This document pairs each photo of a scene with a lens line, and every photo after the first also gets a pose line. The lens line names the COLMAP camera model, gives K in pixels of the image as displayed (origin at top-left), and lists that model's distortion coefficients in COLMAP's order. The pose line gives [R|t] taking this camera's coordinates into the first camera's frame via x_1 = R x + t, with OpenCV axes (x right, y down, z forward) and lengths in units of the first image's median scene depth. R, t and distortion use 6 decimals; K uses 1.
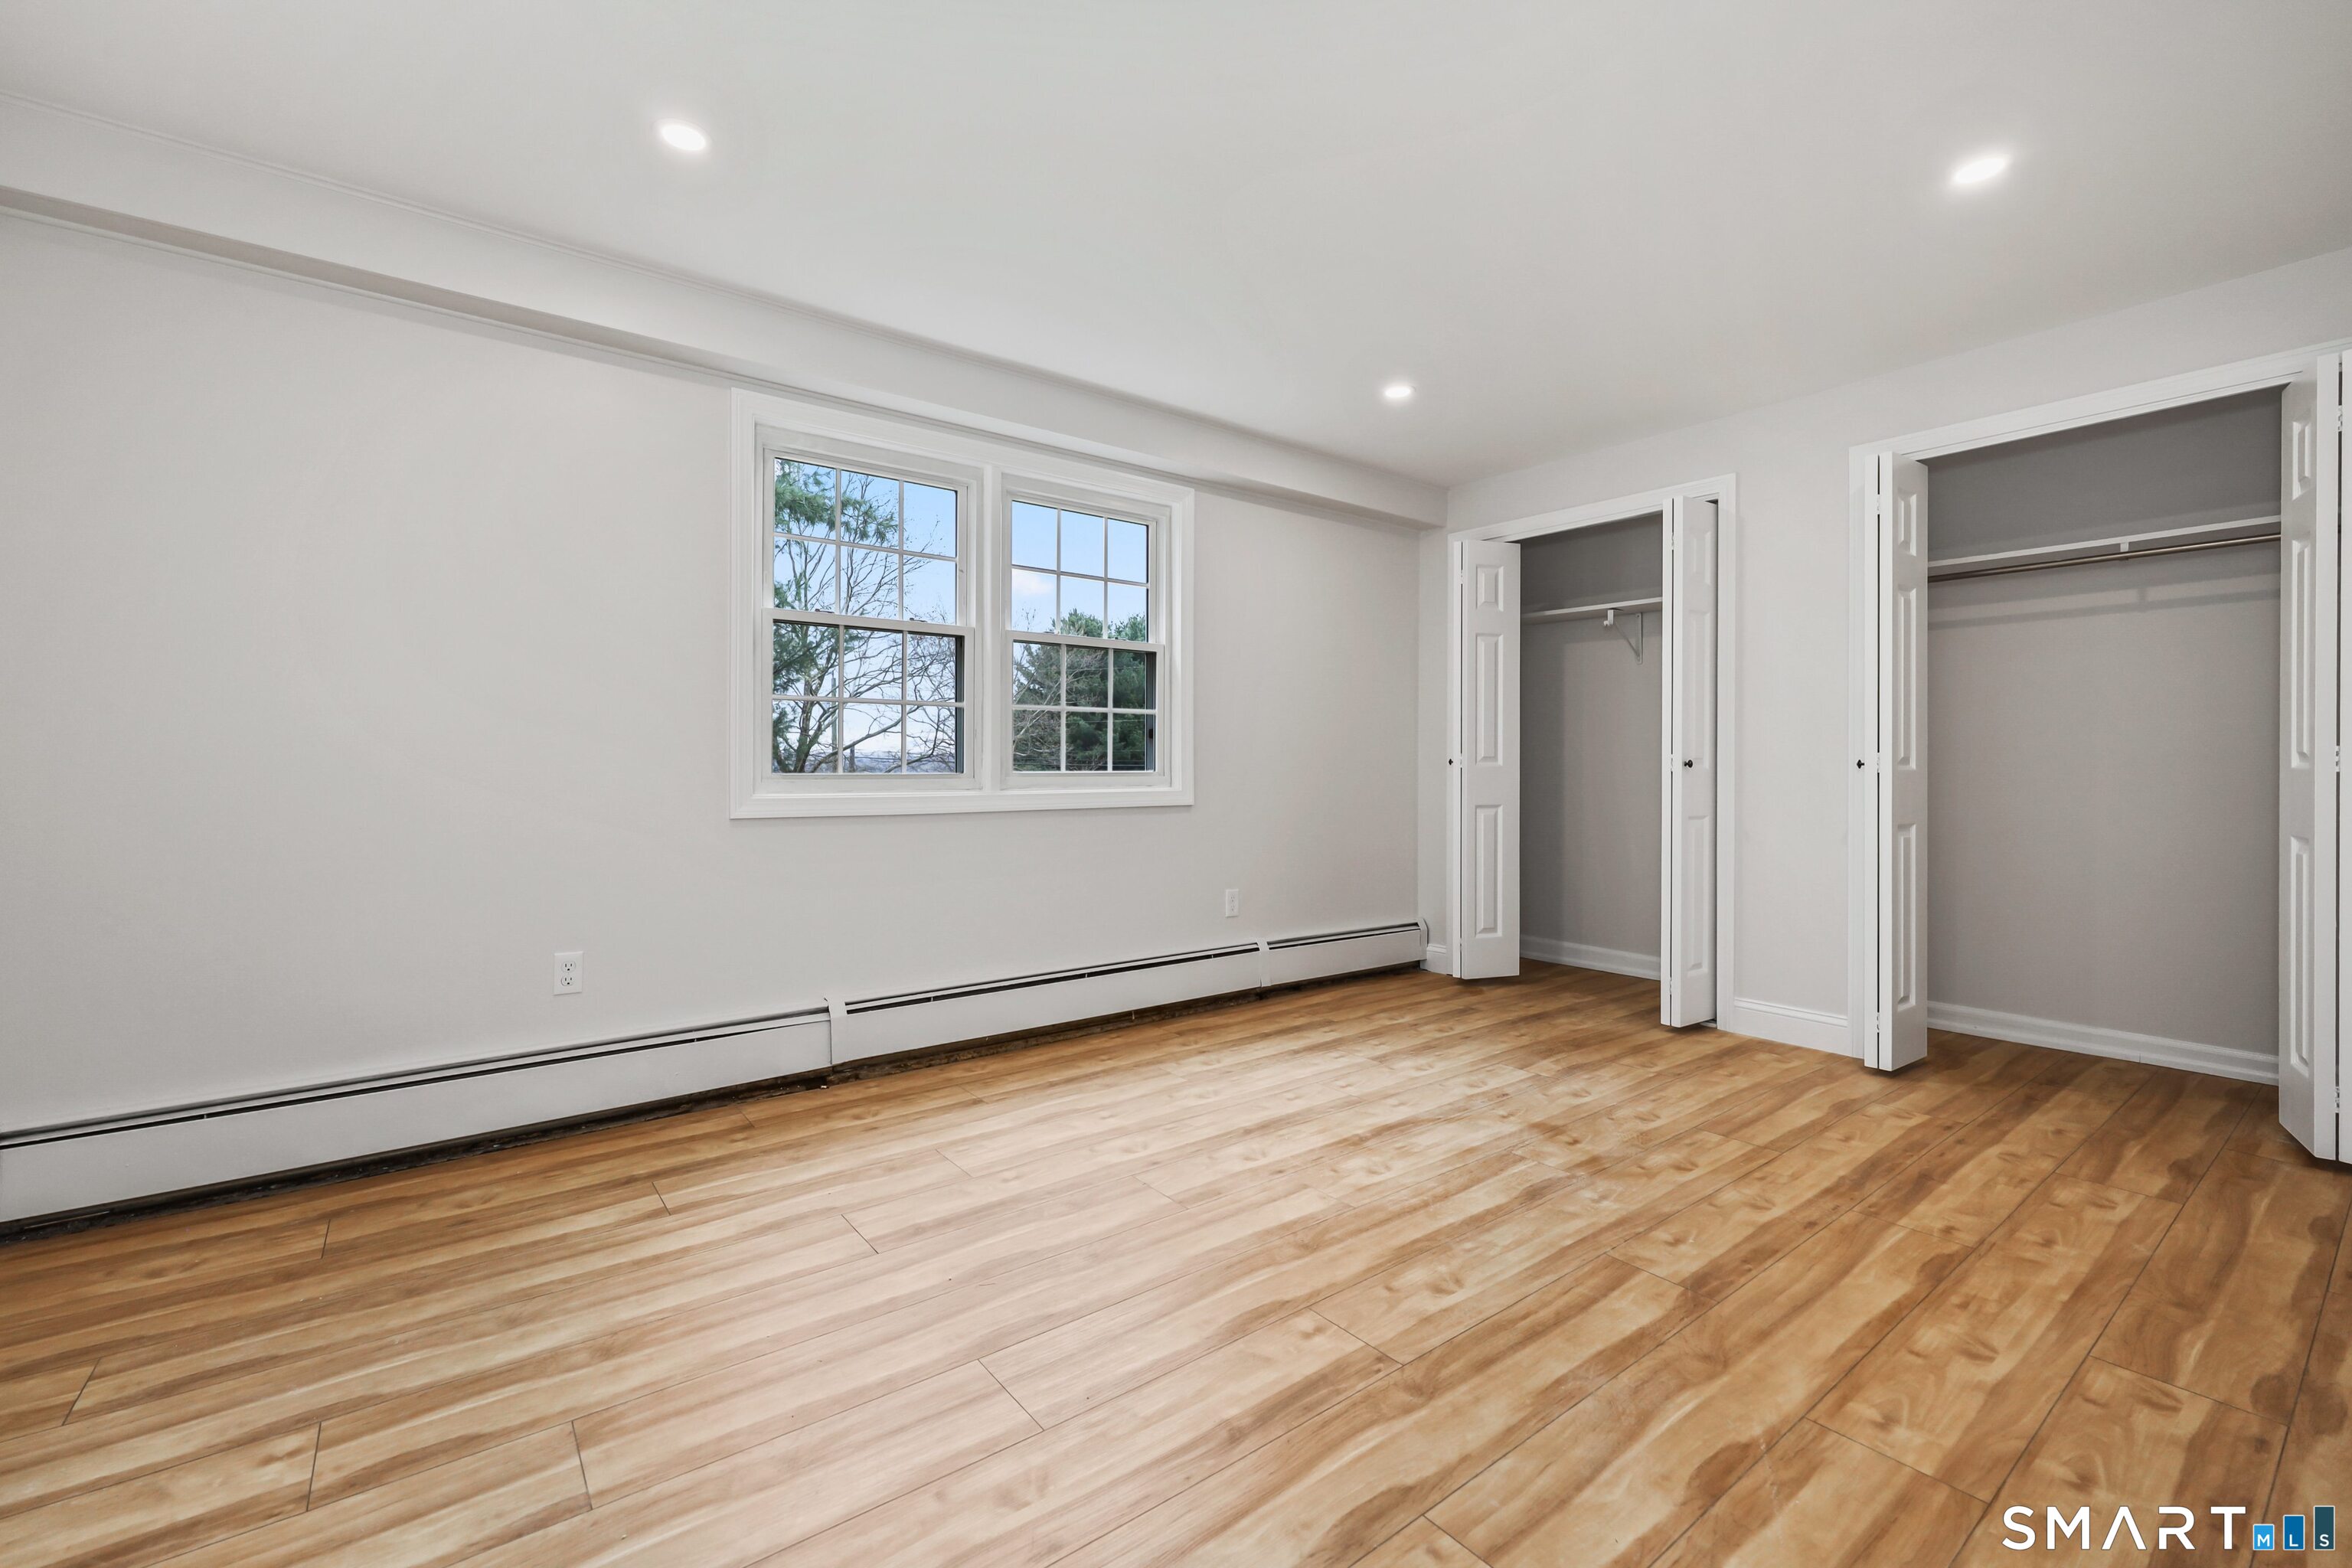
lens RADIAL K [[997.4, 0, 1174.5], [0, 997.4, 769.4], [0, 0, 1]] dist [-0.001985, 0.000161]
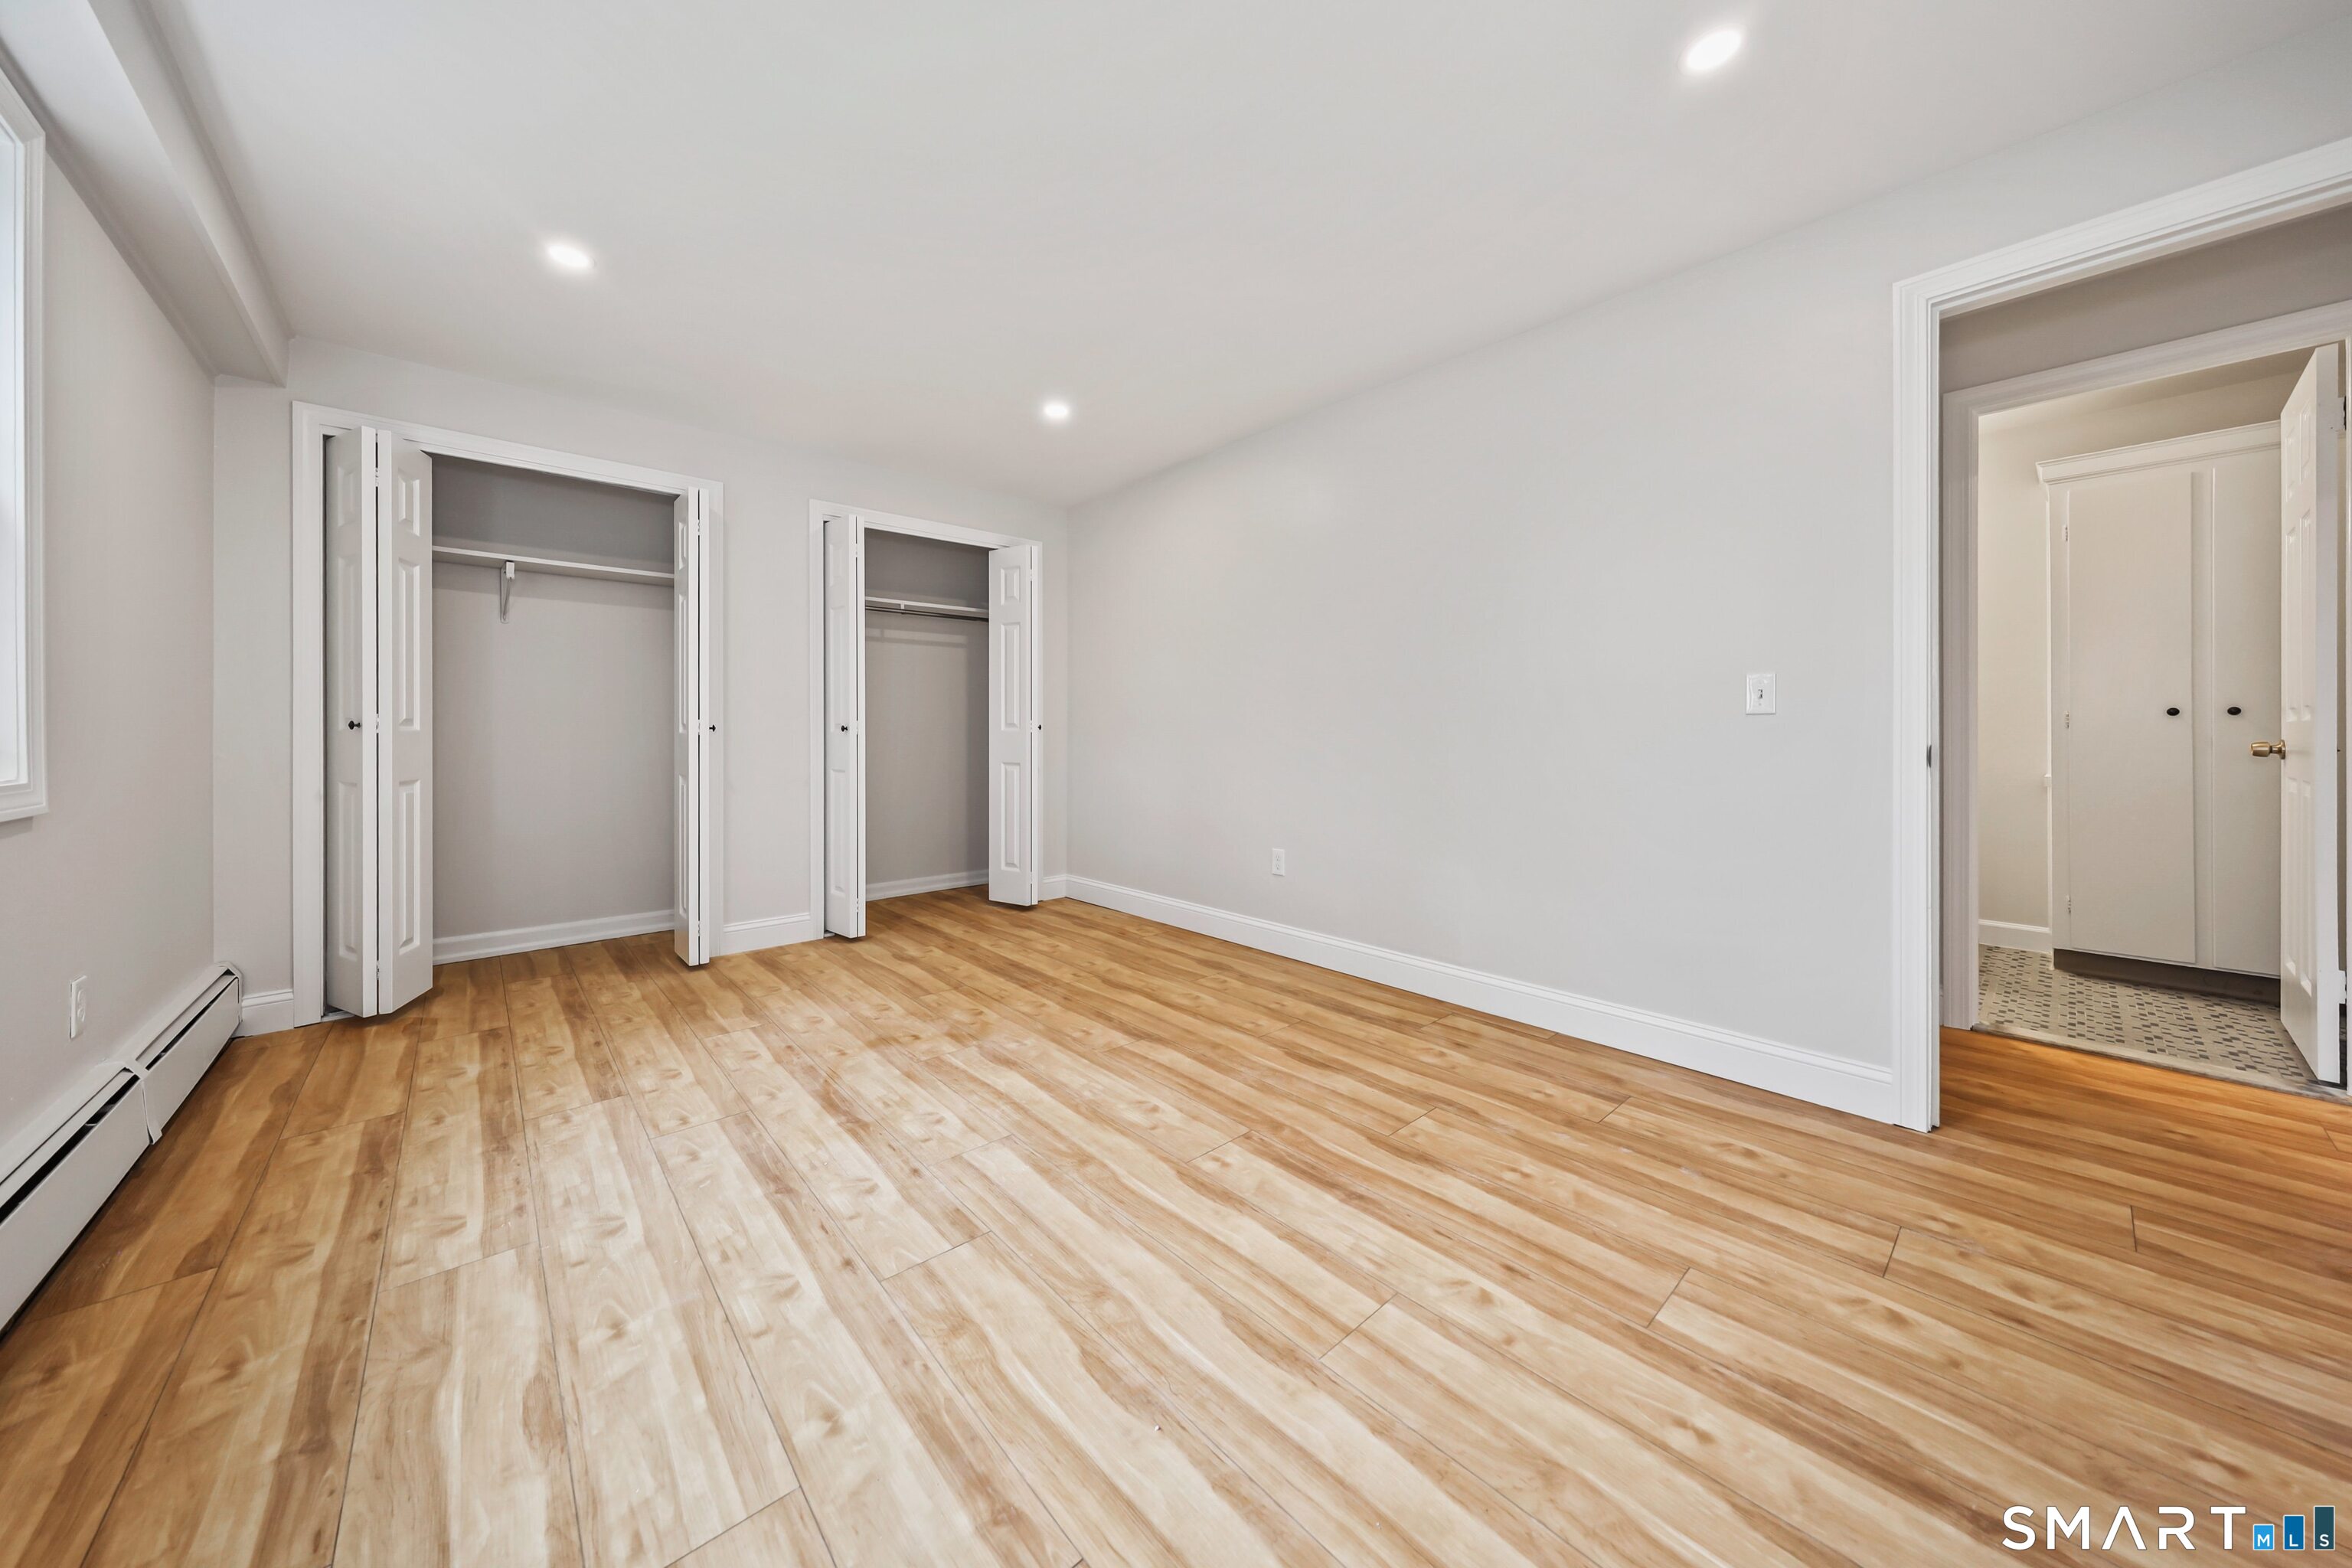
lens RADIAL K [[786.5, 0, 1172.3], [0, 786.5, 737.4], [0, 0, 1]] dist [0.010579, -0.000219]
pose [[-0.073272, -0.011652, 0.997244, -0.586960], [0.003219, 0.999924, 0.011919, -0.005596], [-0.997307, 0.004083, -0.073229, 0.751152]]
